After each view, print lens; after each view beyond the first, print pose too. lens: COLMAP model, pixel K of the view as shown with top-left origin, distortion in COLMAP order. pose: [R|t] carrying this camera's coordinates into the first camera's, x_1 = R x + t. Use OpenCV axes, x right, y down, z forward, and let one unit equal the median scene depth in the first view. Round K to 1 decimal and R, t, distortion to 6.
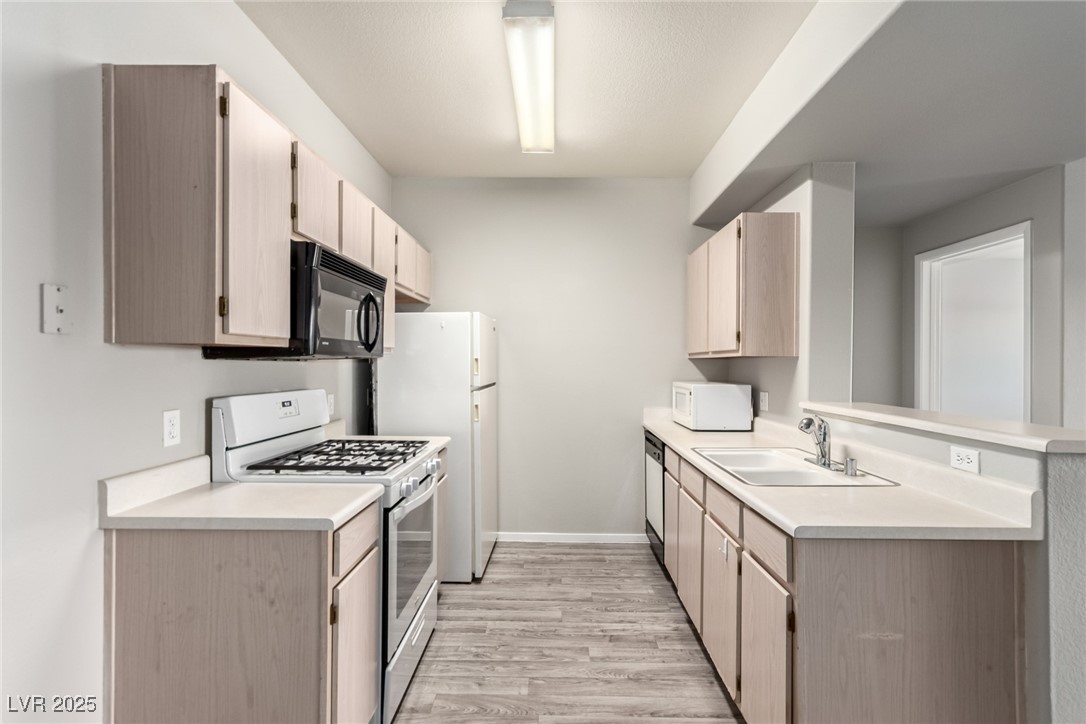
lens RADIAL K [[511.4, 0, 551.1], [0, 511.4, 367.1], [0, 0, 1]] dist [0.007889, 0.001452]
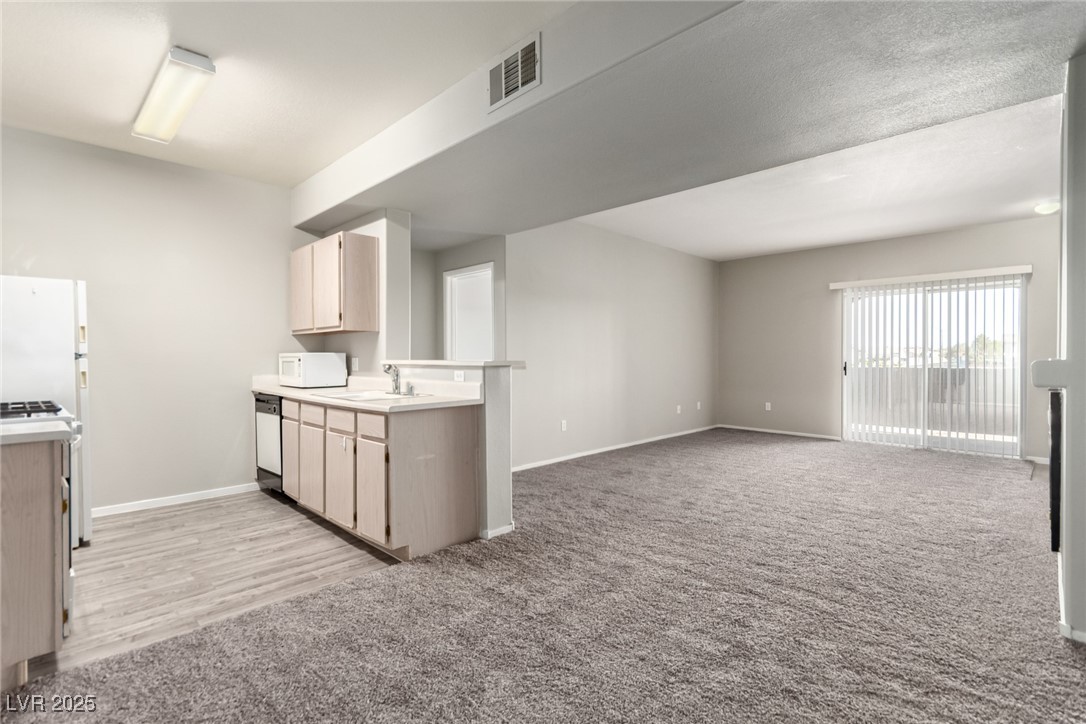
lens RADIAL K [[511.4, 0, 544.7], [0, 511.4, 361.0], [0, 0, 1]] dist [0.007889, 0.001452]
pose [[0.699147, -0.013607, 0.714849, -0.287677], [0.009992, 0.999907, 0.009261, 0.063397], [-0.714909, 0.000668, 0.699218, -0.456796]]
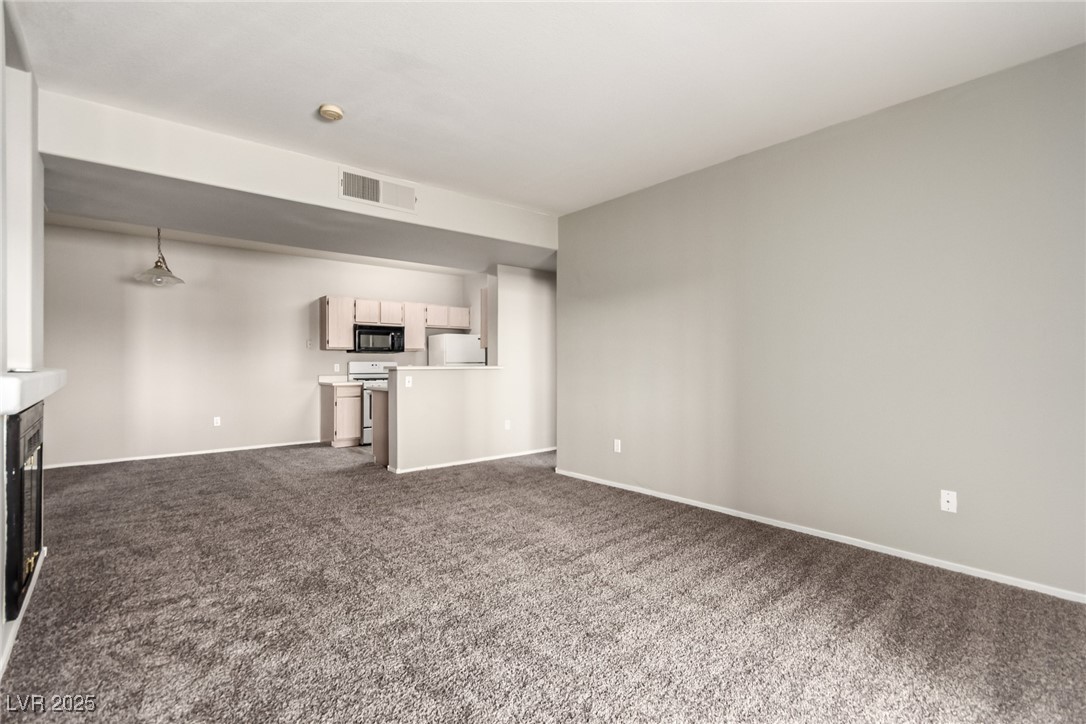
lens RADIAL K [[511.4, 0, 538.8], [0, 511.4, 363.5], [0, 0, 1]] dist [0.007889, 0.001452]
pose [[0.643810, -0.001509, -0.765184, 2.881747], [-0.002622, 0.999988, -0.004179, 0.070125], [0.765181, 0.004697, 0.643798, -0.420068]]
